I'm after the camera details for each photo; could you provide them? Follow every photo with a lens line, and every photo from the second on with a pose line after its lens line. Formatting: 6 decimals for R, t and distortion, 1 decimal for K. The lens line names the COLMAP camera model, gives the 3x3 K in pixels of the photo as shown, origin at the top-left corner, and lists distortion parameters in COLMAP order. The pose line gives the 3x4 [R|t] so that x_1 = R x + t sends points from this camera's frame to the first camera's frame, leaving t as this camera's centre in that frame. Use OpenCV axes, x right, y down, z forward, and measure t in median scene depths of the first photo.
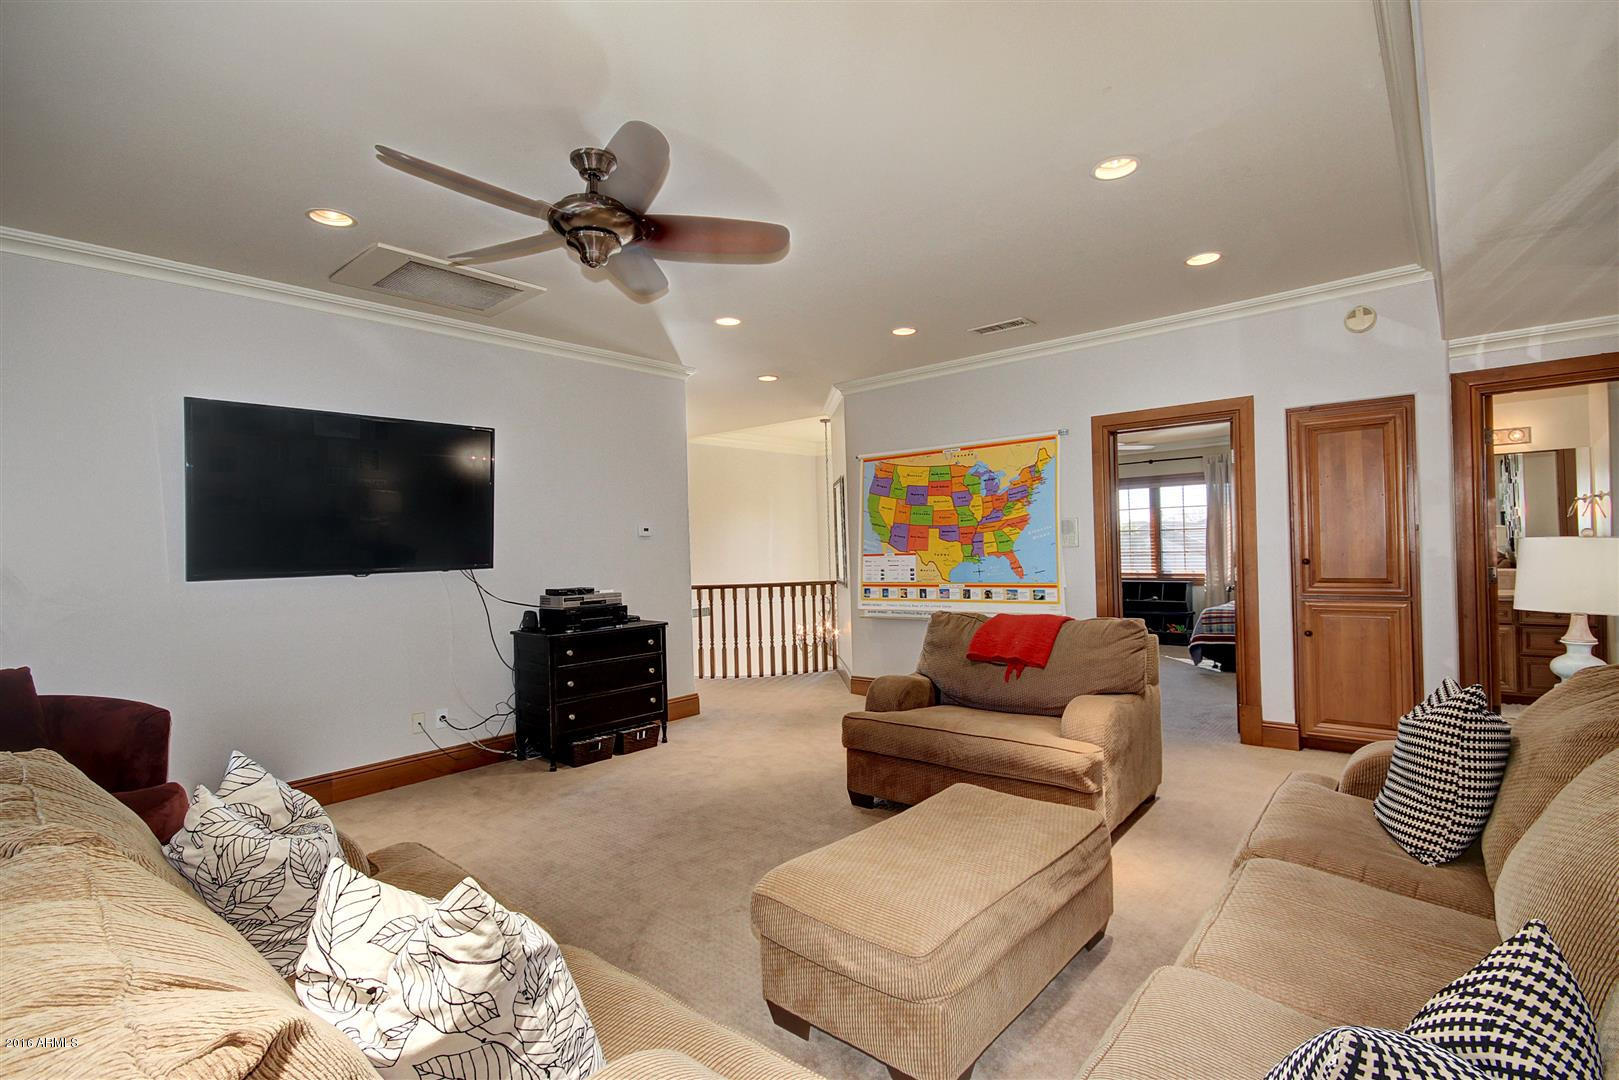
lens RADIAL K [[760.0, 0, 812.3], [0, 760.0, 541.7], [0, 0, 1]] dist [-0.009757, -0.002404]
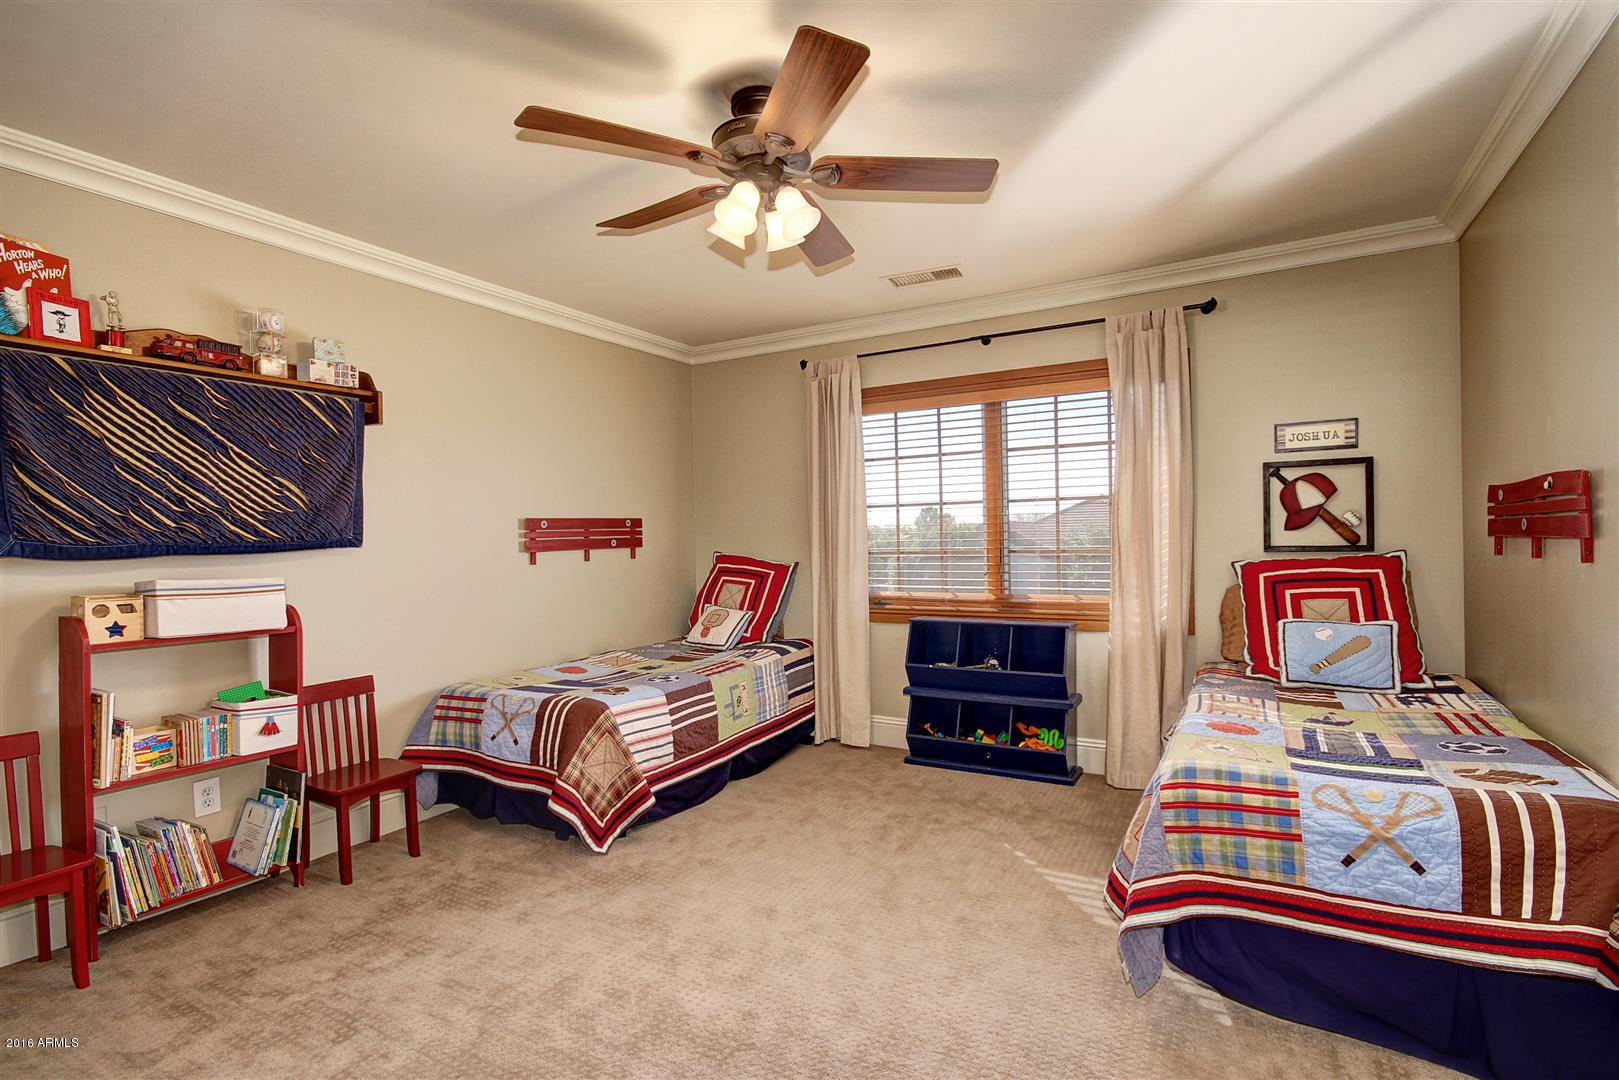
lens RADIAL K [[760.0, 0, 810.4], [0, 760.0, 544.0], [0, 0, 1]] dist [-0.009757, -0.002404]
pose [[0.982224, 0.007283, 0.187569, 0.277876], [-0.007739, 0.999969, 0.001698, 0.009551], [-0.187551, -0.003119, 0.982250, 0.615484]]
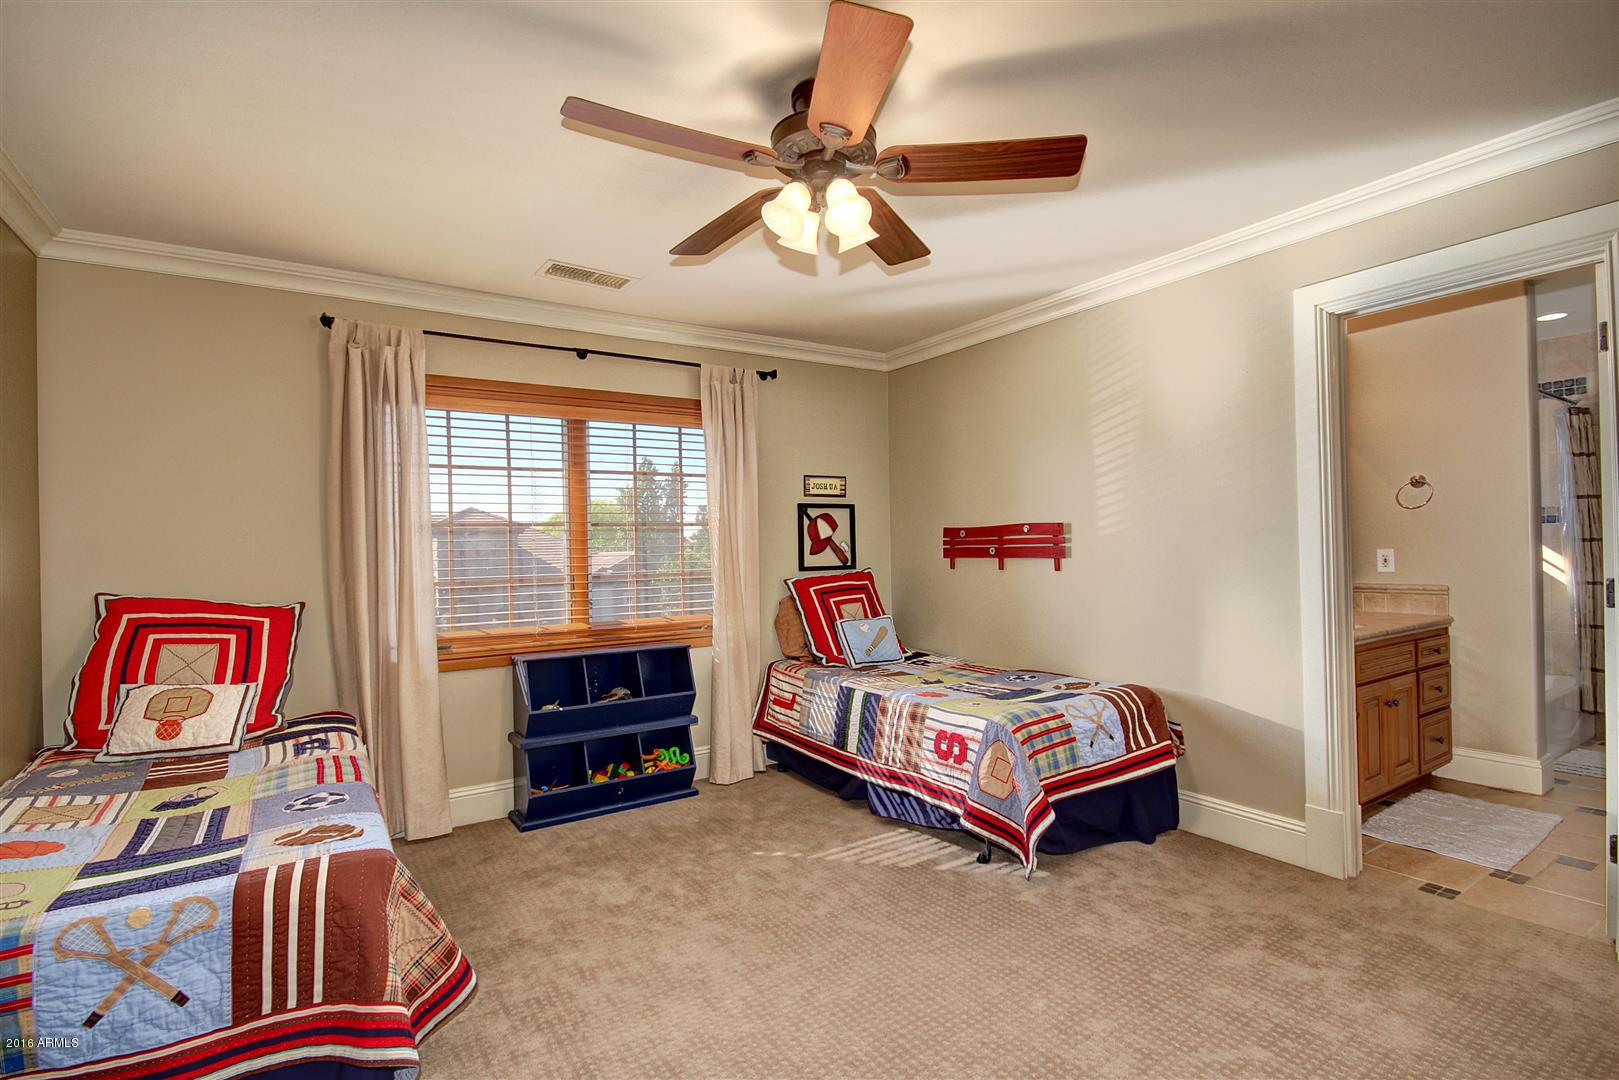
lens RADIAL K [[760.0, 0, 804.2], [0, 760.0, 547.6], [0, 0, 1]] dist [-0.009757, -0.002404]
pose [[0.285957, 0.021962, 0.957991, 0.099739], [0.015735, 0.999495, -0.027610, 0.010593], [-0.958113, 0.022970, 0.285467, 0.795247]]
